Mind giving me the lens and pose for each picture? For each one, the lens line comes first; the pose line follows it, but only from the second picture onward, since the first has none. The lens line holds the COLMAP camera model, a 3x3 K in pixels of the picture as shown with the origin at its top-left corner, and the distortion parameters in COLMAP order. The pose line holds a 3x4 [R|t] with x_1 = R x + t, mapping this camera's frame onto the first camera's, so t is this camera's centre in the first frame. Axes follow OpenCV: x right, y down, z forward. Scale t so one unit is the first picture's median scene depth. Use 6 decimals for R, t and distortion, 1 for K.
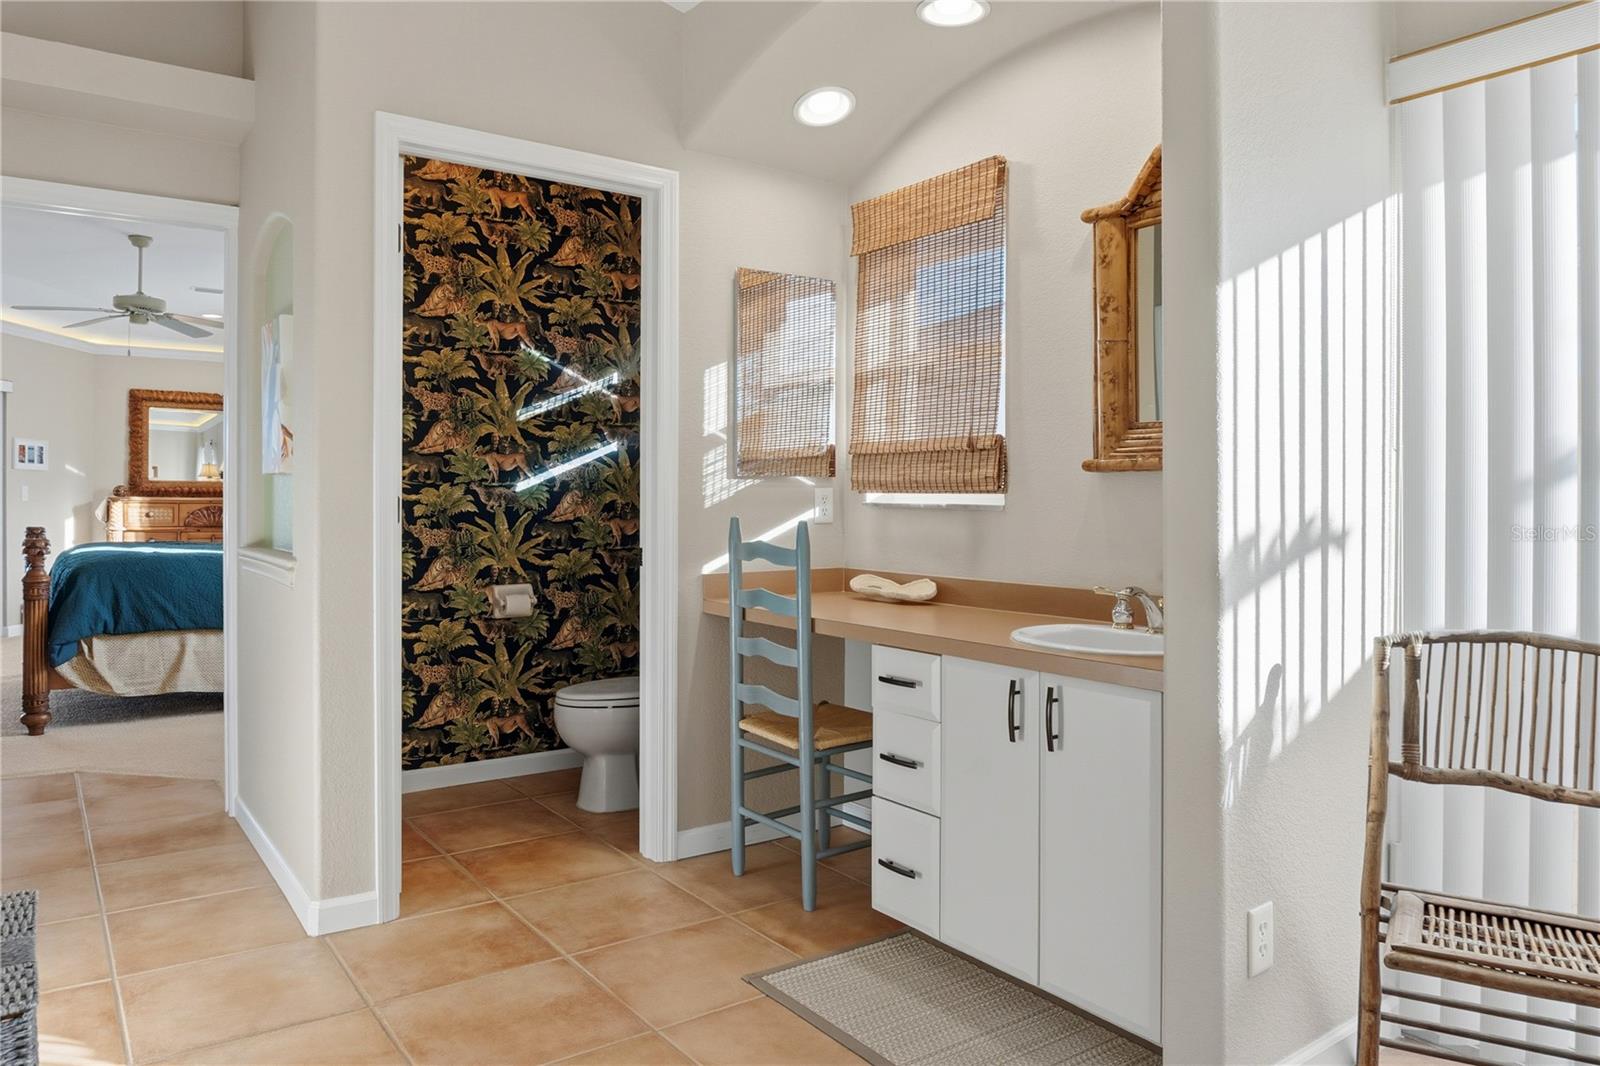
lens RADIAL K [[1097.0, 0, 797.3], [0, 1097.0, 501.6], [0, 0, 1]] dist [-0.028117, 0.002932]
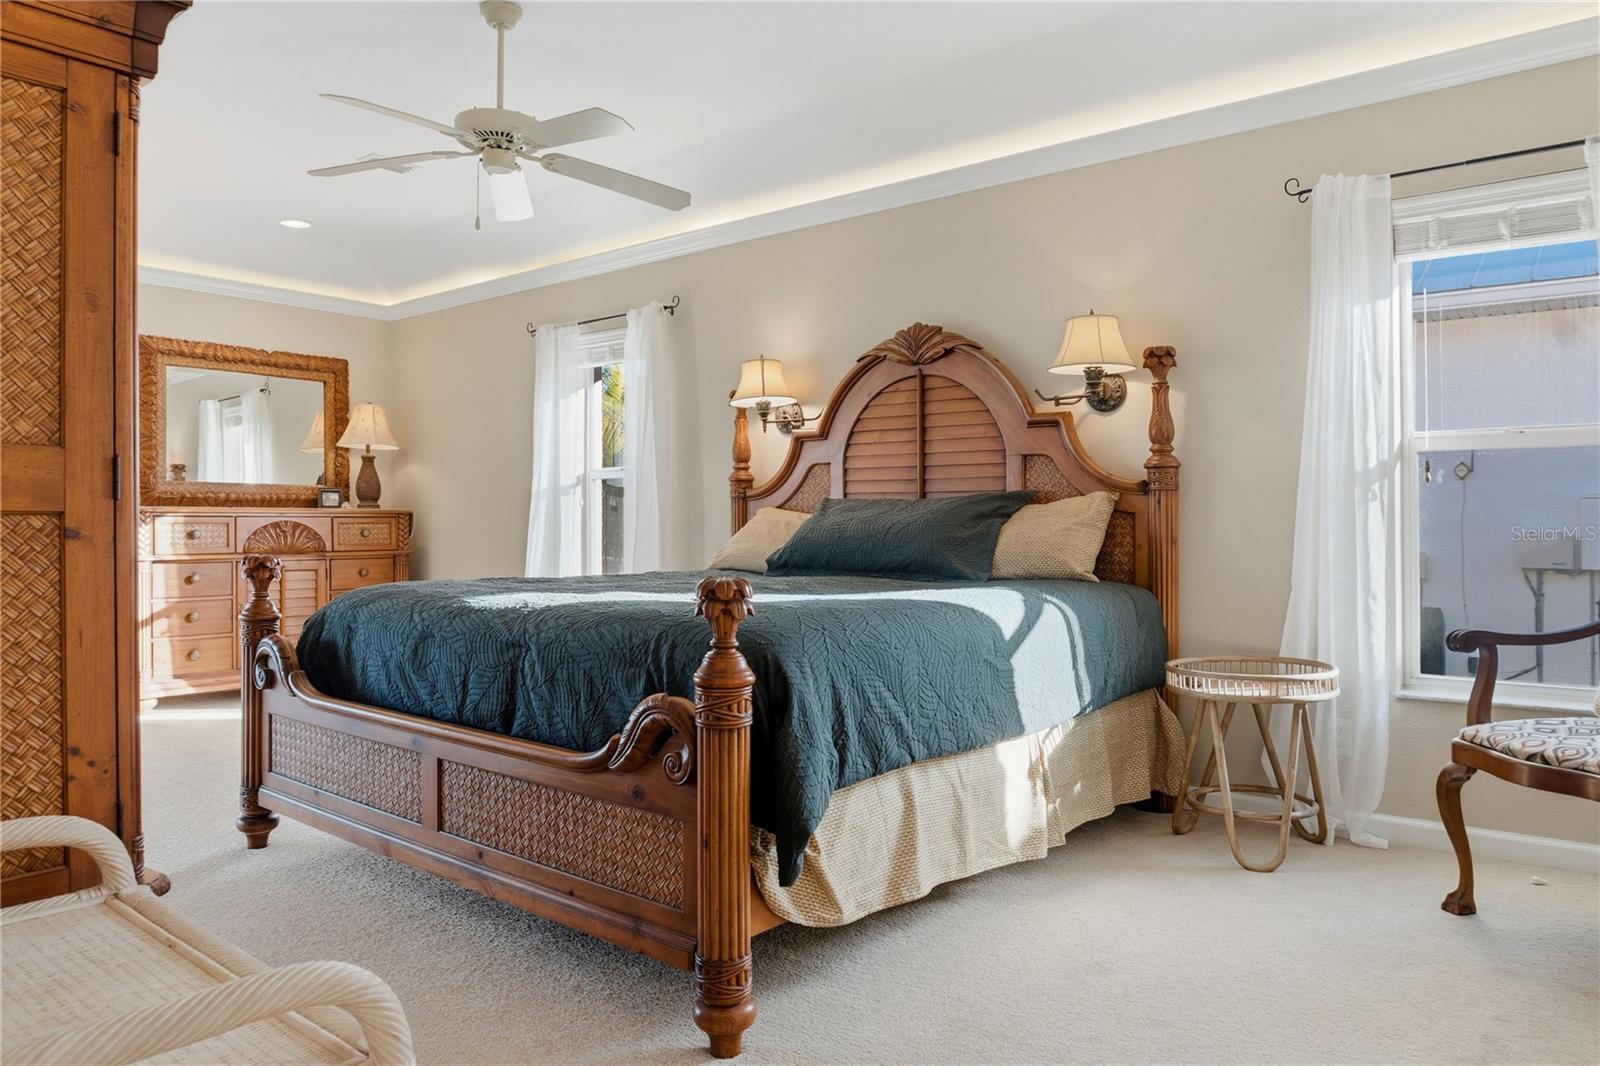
lens RADIAL K [[1084.1, 0, 793.6], [0, 1084.1, 522.8], [0, 0, 1]] dist [-0.012021, -0.002211]
pose [[0.968064, -0.006348, 0.250624, -0.732553], [0.006282, 0.999980, 0.001061, 0.011325], [-0.250626, 0.000547, 0.968084, 0.551507]]
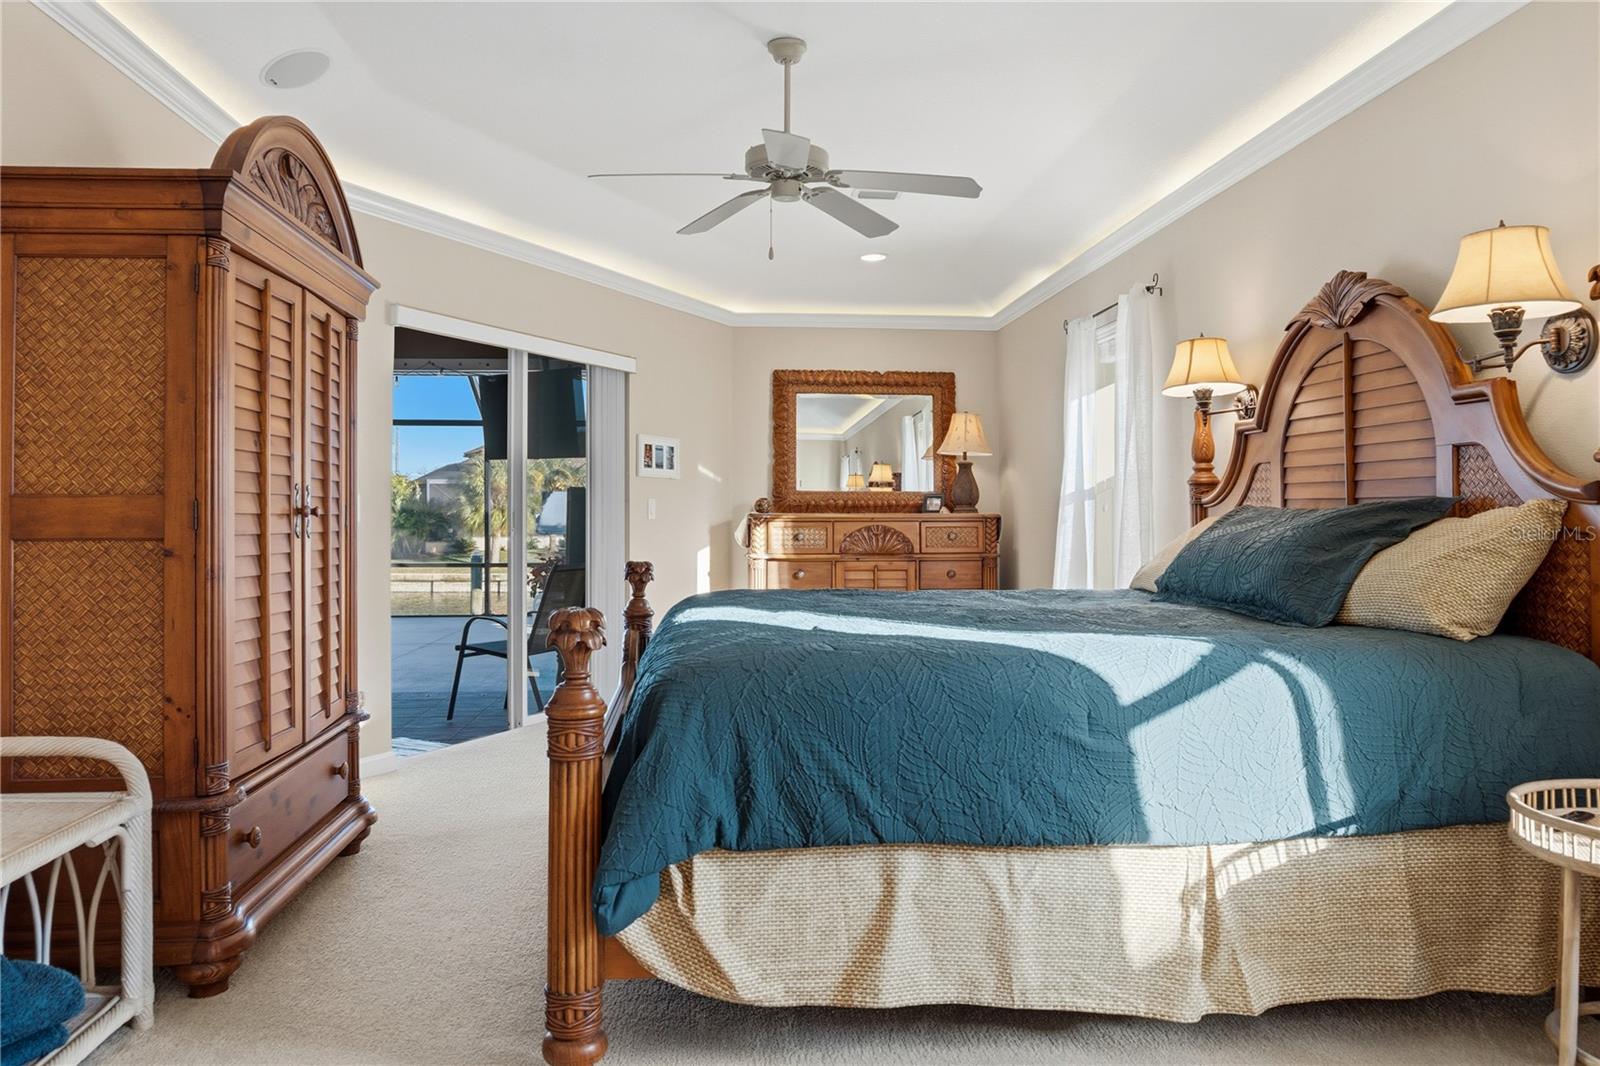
lens RADIAL K [[1097.0, 0, 797.3], [0, 1097.0, 501.6], [0, 0, 1]] dist [-0.028117, 0.002932]
pose [[0.862341, -0.011409, -0.506199, -0.391202], [0.003740, 0.999862, -0.016164, 0.000027], [0.506314, 0.012046, 0.862265, 0.638101]]
